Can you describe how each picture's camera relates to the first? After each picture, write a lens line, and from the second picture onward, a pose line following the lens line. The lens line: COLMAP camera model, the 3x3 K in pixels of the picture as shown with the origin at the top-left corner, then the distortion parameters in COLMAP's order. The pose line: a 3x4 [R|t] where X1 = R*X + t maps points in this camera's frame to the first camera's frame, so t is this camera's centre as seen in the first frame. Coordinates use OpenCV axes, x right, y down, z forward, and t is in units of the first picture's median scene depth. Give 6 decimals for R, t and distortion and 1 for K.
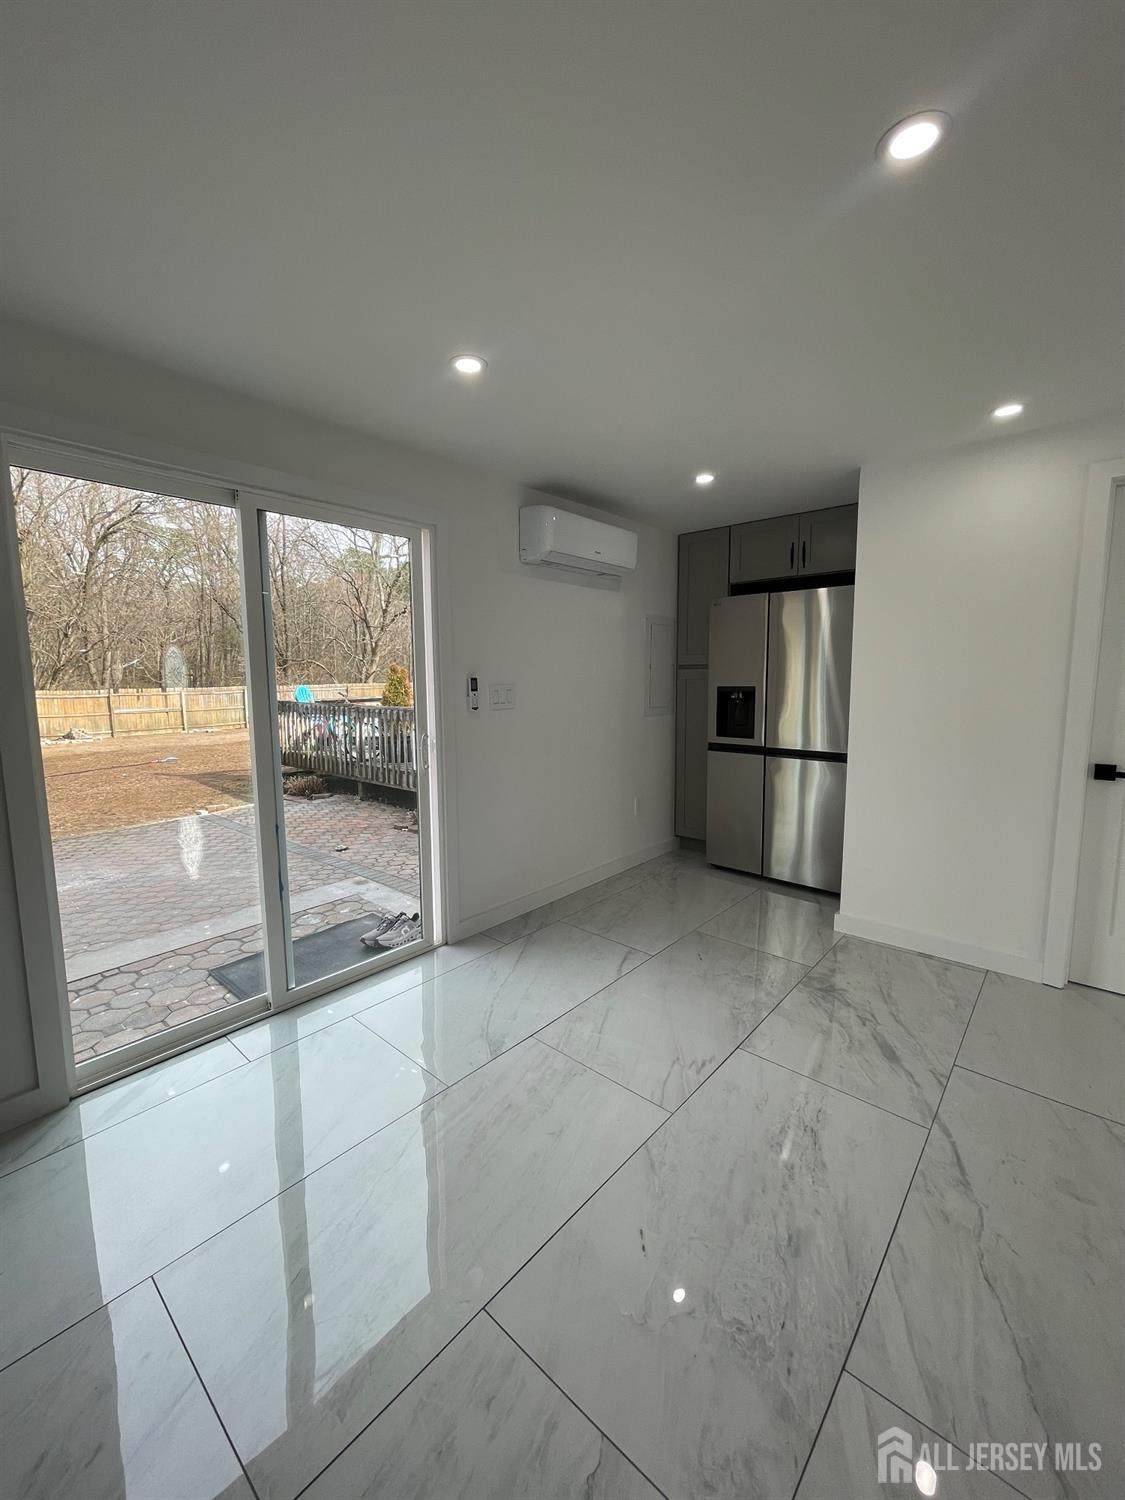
lens RADIAL K [[605.5, 0, 562.5], [0, 605.5, 750.0], [0, 0, 1]] dist [0.002284, 0.000628]
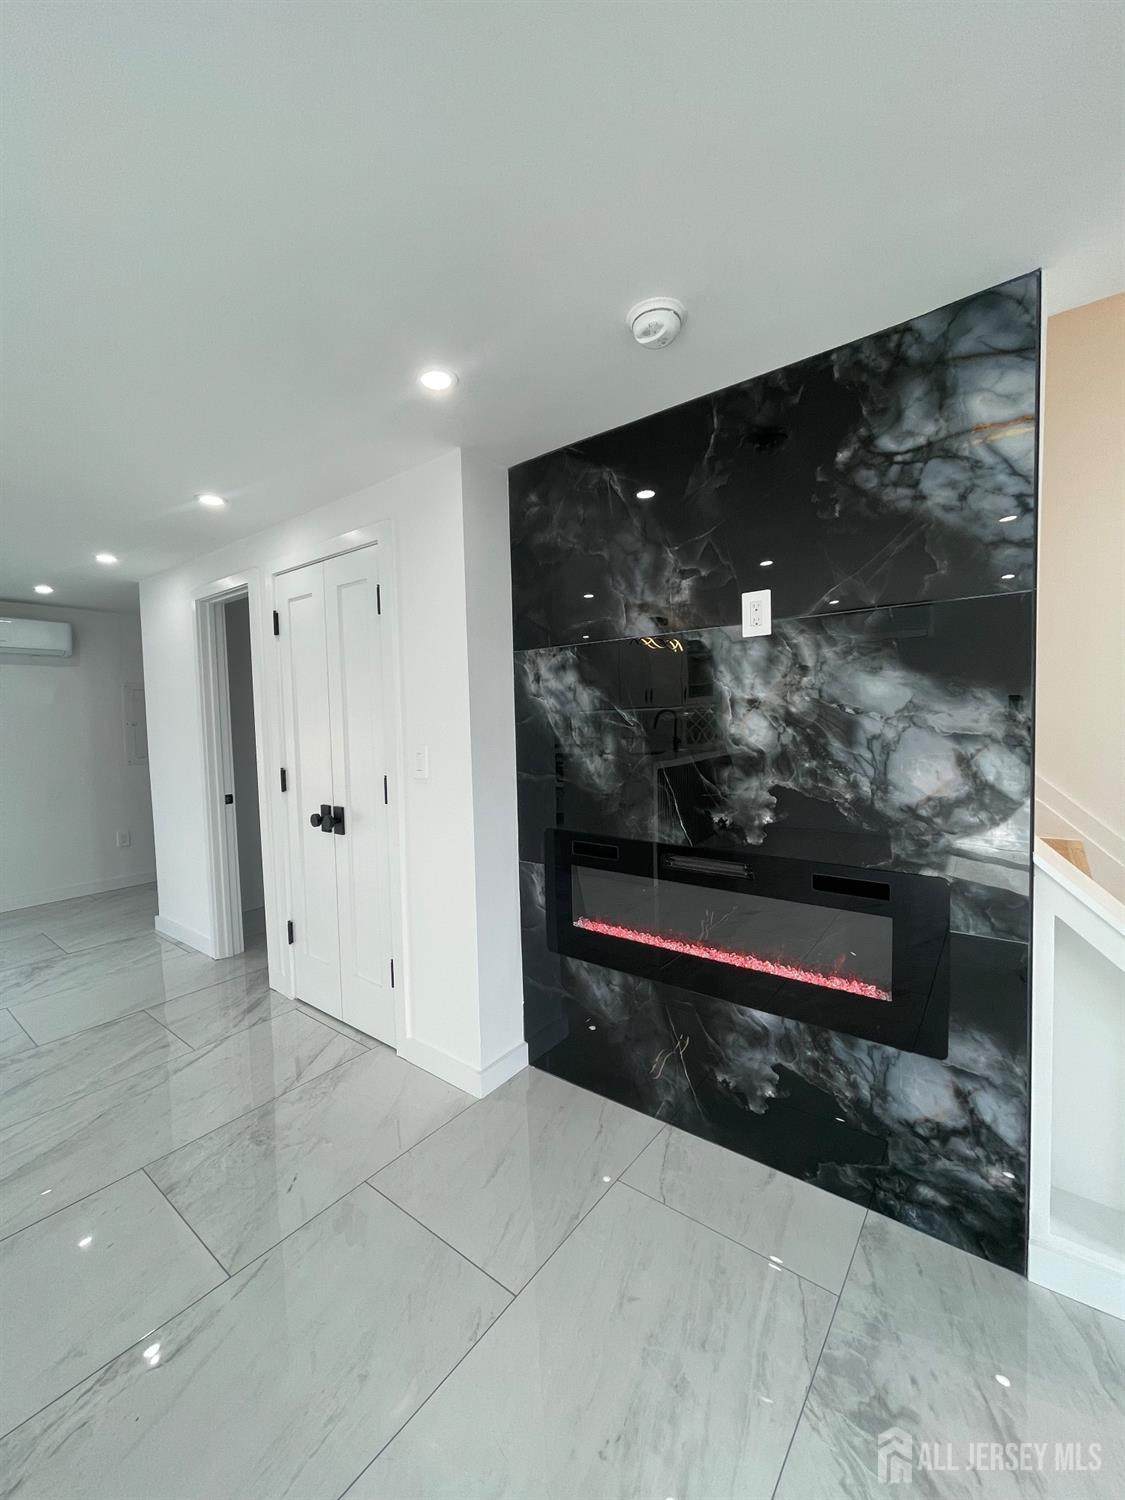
lens RADIAL K [[605.5, 0, 562.5], [0, 605.5, 750.0], [0, 0, 1]] dist [0.002284, 0.000628]
pose [[0.997879, -0.029089, 0.058241, 1.839254], [0.032826, 0.997393, -0.064264, 0.047424], [-0.056220, 0.066039, 0.996232, -0.519229]]
